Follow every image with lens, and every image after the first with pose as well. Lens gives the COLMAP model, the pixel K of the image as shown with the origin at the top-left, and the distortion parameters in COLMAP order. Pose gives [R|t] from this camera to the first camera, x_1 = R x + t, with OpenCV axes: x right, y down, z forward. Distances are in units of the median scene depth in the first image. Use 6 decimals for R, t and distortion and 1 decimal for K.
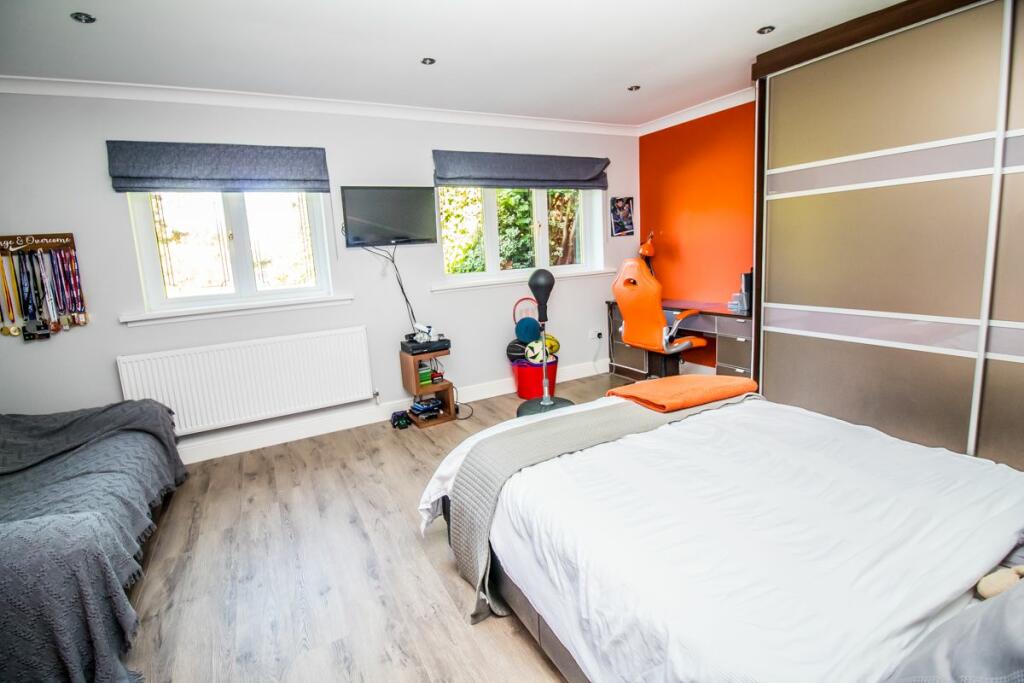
lens RADIAL K [[475.9, 0, 510.9], [0, 475.9, 341.3], [0, 0, 1]] dist [-0.013313, -0.005437]
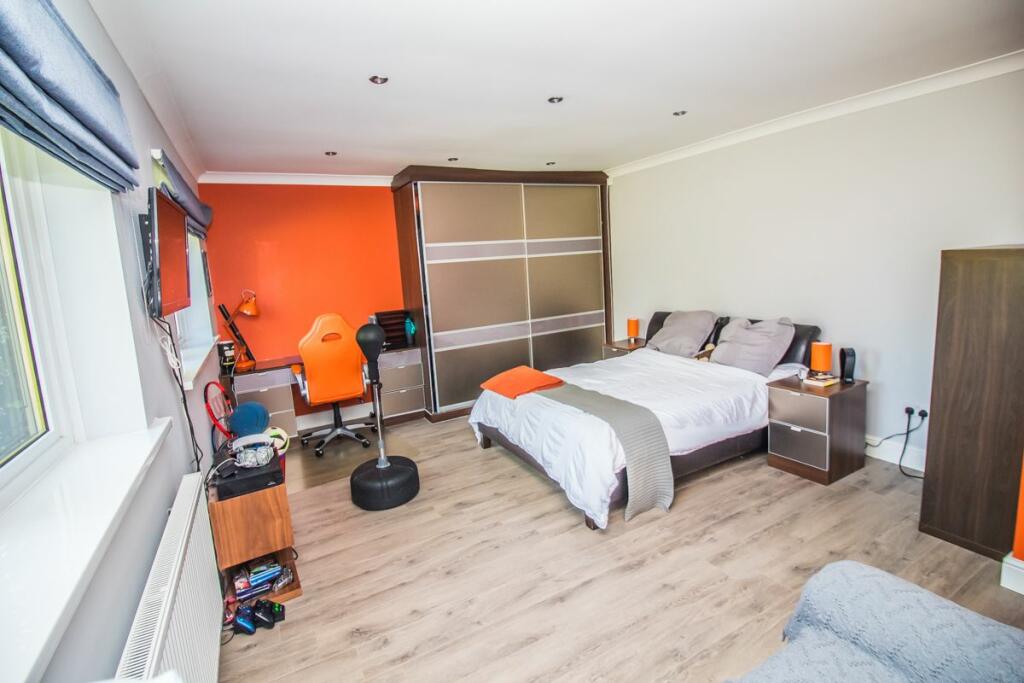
lens RADIAL K [[475.9, 0, 511.0], [0, 475.9, 335.6], [0, 0, 1]] dist [-0.013313, -0.005437]
pose [[-0.004453, -0.097934, 0.995183, -1.215872], [0.258212, 0.961331, 0.095758, -0.205489], [-0.966078, 0.257395, 0.021007, 0.998047]]
